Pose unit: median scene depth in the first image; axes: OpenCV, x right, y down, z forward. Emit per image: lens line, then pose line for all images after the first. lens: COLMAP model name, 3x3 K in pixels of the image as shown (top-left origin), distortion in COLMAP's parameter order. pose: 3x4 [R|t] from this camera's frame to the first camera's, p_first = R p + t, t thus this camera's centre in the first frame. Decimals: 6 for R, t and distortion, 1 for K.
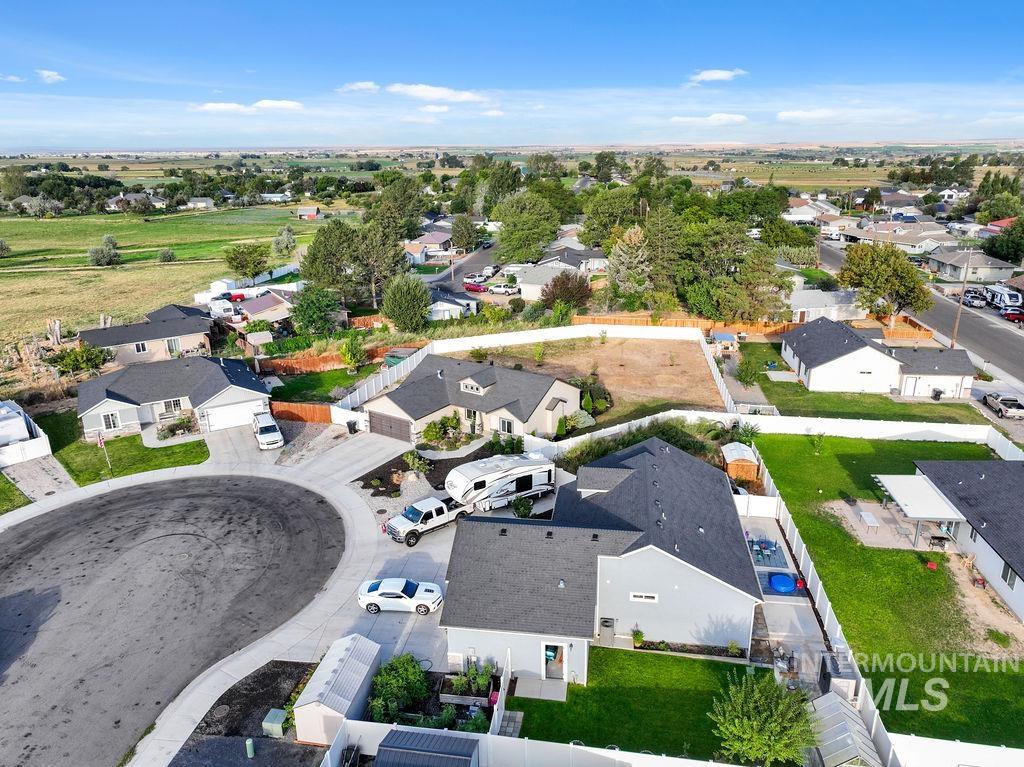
lens RADIAL K [[720.9, 0, 511.8], [0, 720.9, 387.2], [0, 0, 1]] dist [0.004071, 0.008198]
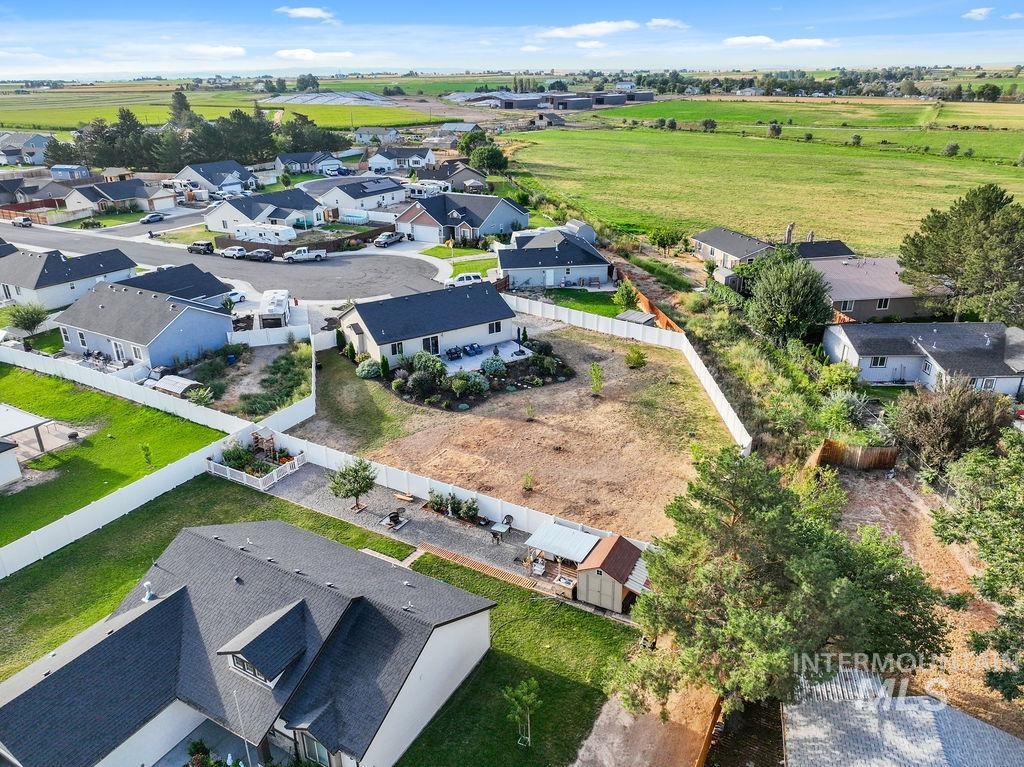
lens RADIAL K [[710.4, 0, 513.6], [0, 710.4, 410.3], [0, 0, 1]] dist [0.008655, 0.002512]
pose [[-0.376357, 0.411603, -0.830023, 0.898413], [-0.278236, 0.804325, 0.525020, -0.498787], [0.883708, 0.428537, -0.188190, 1.458786]]
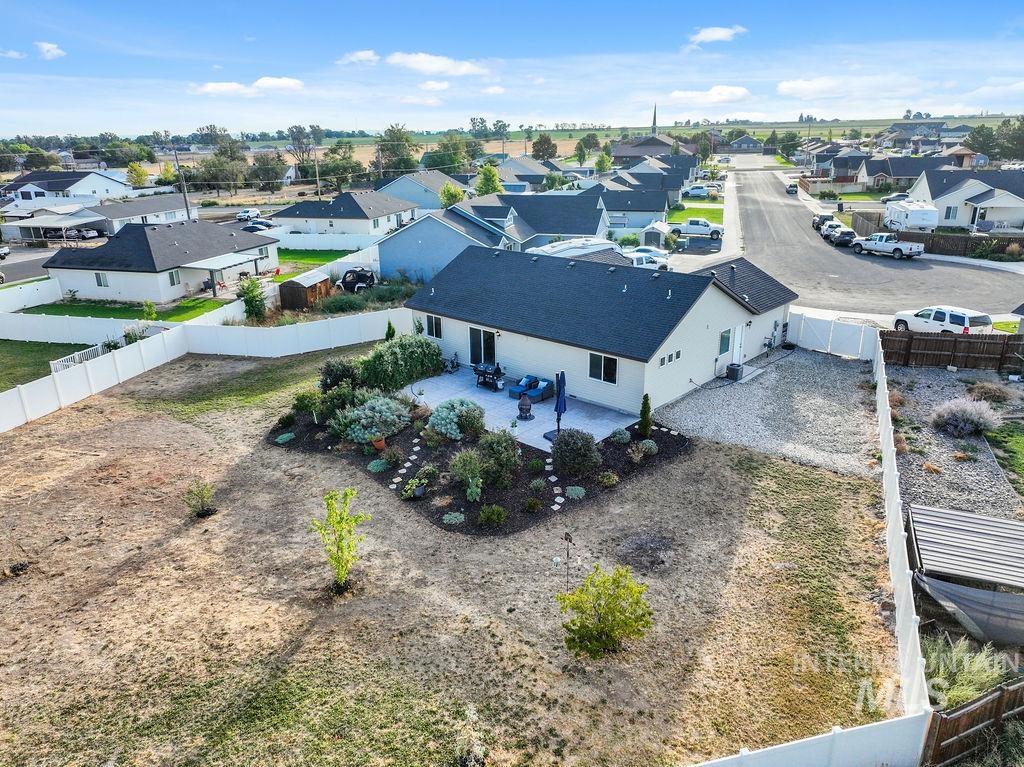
lens RADIAL K [[720.9, 0, 511.8], [0, 720.9, 387.2], [0, 0, 1]] dist [0.004071, 0.008198]
pose [[-0.989655, -0.017180, 0.142436, -0.065888], [0.074893, 0.784934, 0.615036, -0.299532], [-0.122369, 0.619341, -0.775527, 1.550176]]
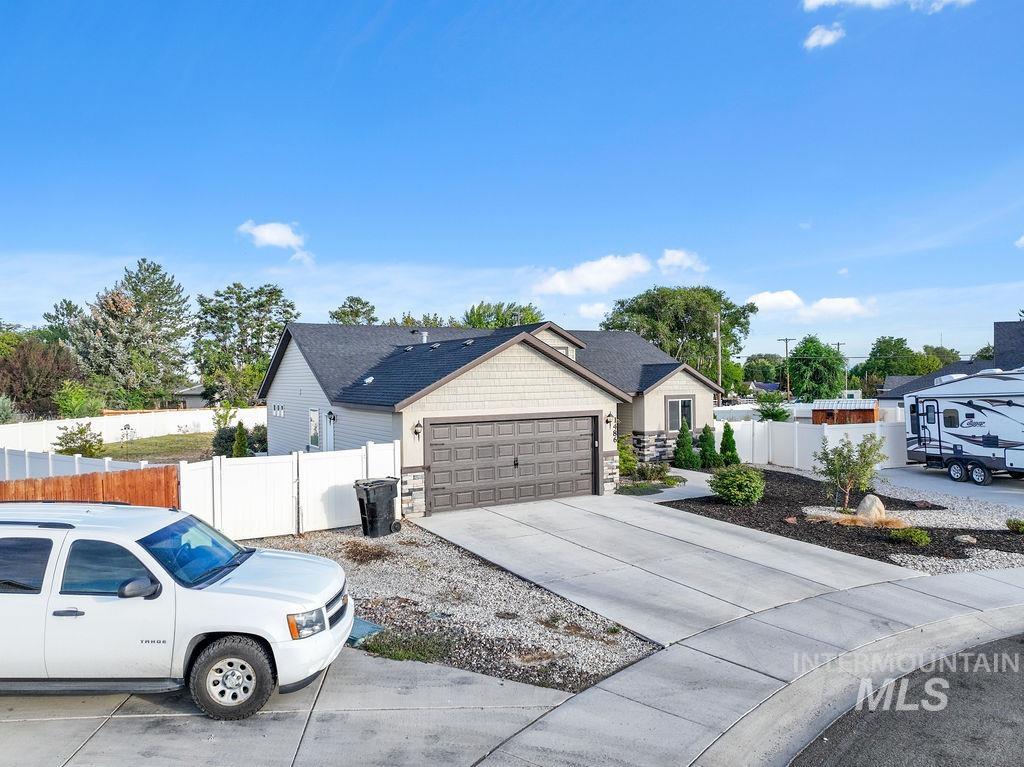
lens RADIAL K [[720.9, 0, 511.8], [0, 720.9, 387.2], [0, 0, 1]] dist [0.004071, 0.008198]
pose [[0.419280, -0.003506, 0.907850, -0.421937], [0.294102, 0.946591, -0.132172, 0.063922], [-0.858900, 0.322418, 0.397917, 0.877161]]
